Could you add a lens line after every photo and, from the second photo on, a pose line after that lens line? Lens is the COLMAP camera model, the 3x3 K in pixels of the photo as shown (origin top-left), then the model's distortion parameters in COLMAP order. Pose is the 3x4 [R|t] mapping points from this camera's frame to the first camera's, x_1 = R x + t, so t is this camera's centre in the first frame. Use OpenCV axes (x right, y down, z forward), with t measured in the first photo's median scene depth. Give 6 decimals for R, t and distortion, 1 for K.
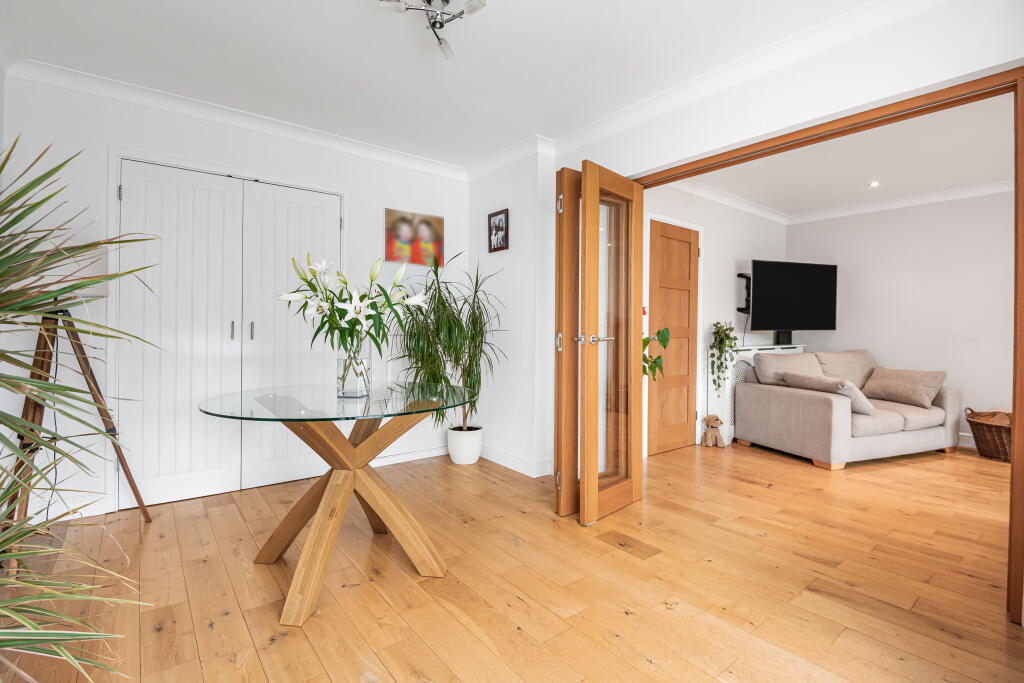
lens RADIAL K [[471.0, 0, 513.5], [0, 471.0, 329.0], [0, 0, 1]] dist [0.003878, 0.000277]
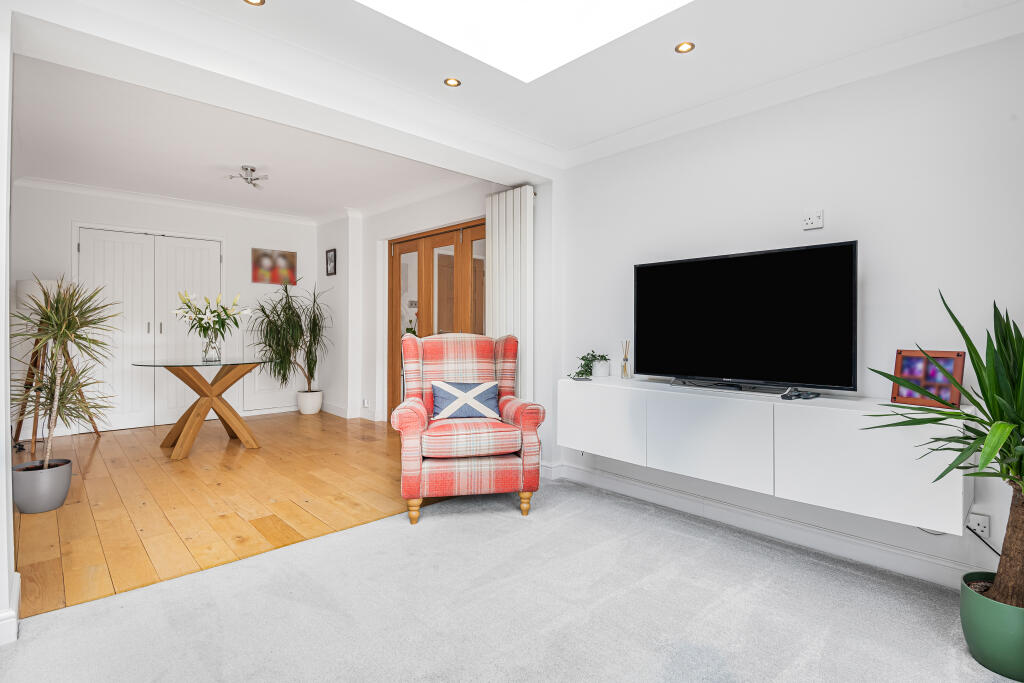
lens RADIAL K [[504.8, 0, 511.3], [0, 504.8, 328.4], [0, 0, 1]] dist [-0.003520, -0.000858]
pose [[0.996449, -0.001718, 0.084181, 0.426558], [0.001122, 0.999974, 0.007123, -0.004628], [-0.084191, -0.007003, 0.996425, -0.705724]]
